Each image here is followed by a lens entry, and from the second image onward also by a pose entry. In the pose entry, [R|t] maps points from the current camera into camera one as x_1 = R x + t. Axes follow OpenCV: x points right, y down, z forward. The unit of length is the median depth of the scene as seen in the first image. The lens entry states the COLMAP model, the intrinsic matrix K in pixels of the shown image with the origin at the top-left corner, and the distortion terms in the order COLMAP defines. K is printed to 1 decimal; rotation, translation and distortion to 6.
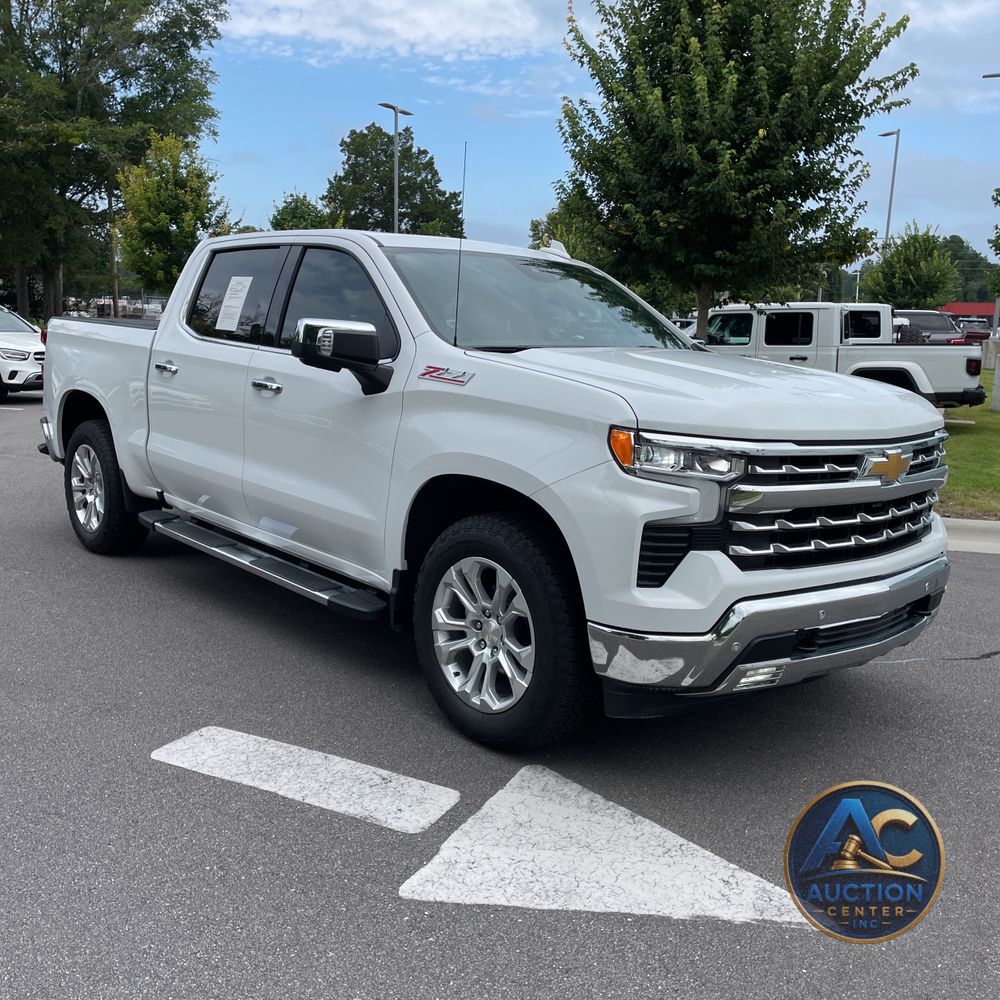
lens RADIAL K [[988.0, 0, 519.2], [0, 988.0, 504.6], [0, 0, 1]] dist [0.108088, -0.147215]
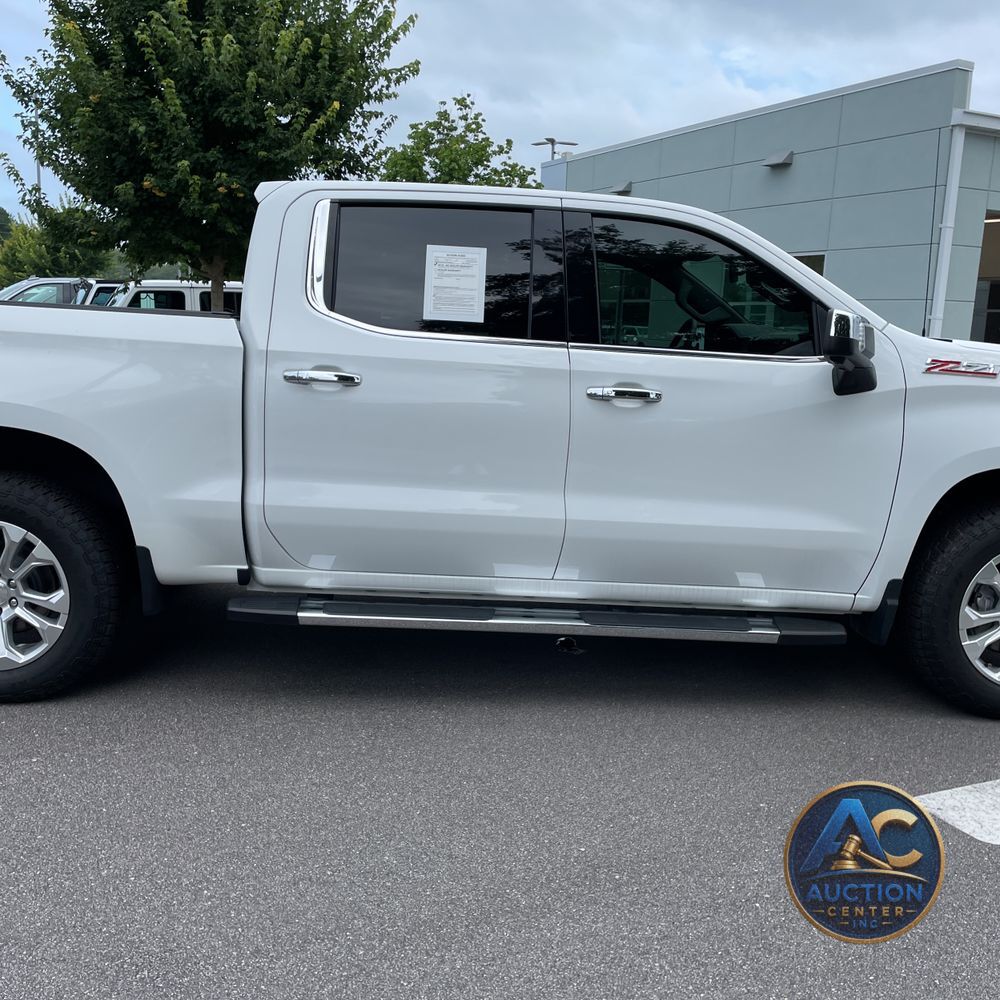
lens RADIAL K [[987.6, 0, 508.2], [0, 987.6, 515.6], [0, 0, 1]] dist [0.095610, -0.112661]
pose [[0.657880, -0.145645, 0.738905, -0.821598], [0.120860, 0.988823, 0.087300, -0.094133], [-0.743361, 0.031871, 0.668130, 0.500239]]
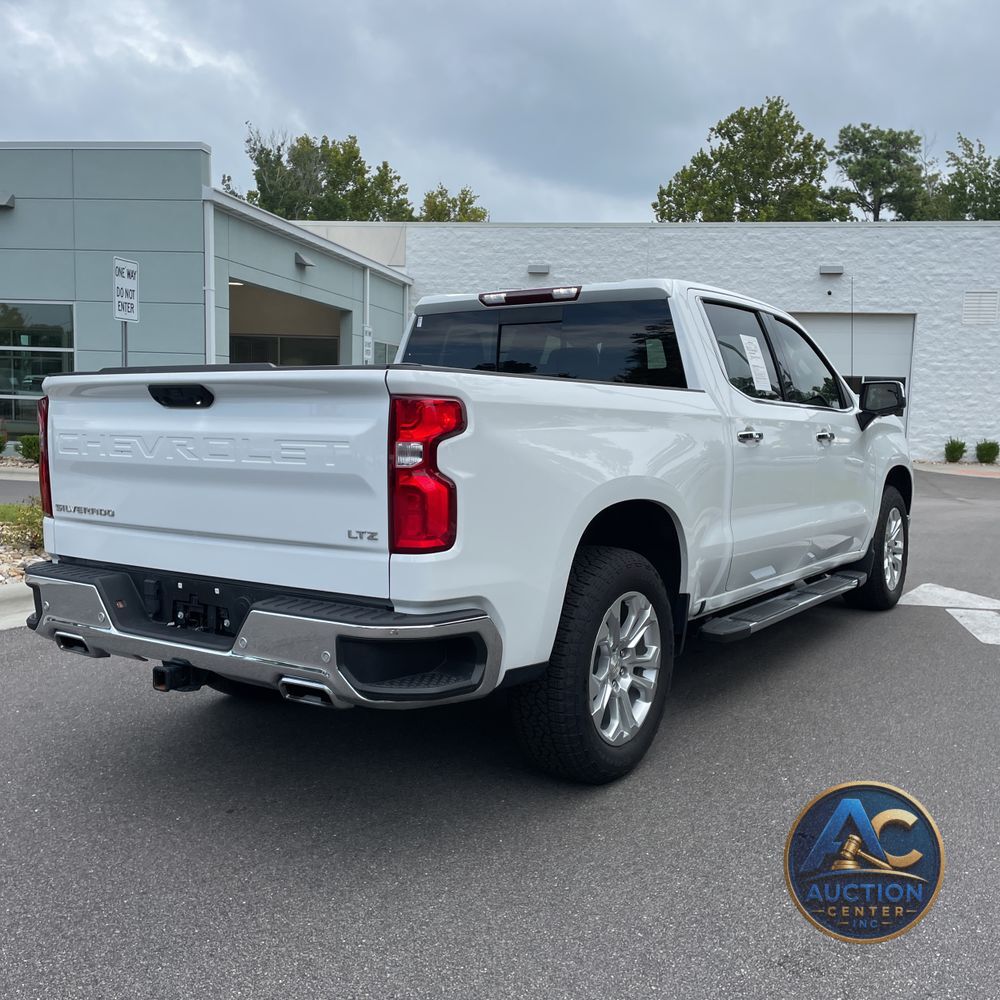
lens RADIAL K [[992.8, 0, 495.4], [0, 992.8, 505.9], [0, 0, 1]] dist [0.102616, -0.127135]
pose [[-0.204734, -0.136072, 0.969313, -1.210012], [0.151275, 0.973993, 0.168681, -0.270712], [-0.967057, 0.181168, -0.178825, 1.455096]]
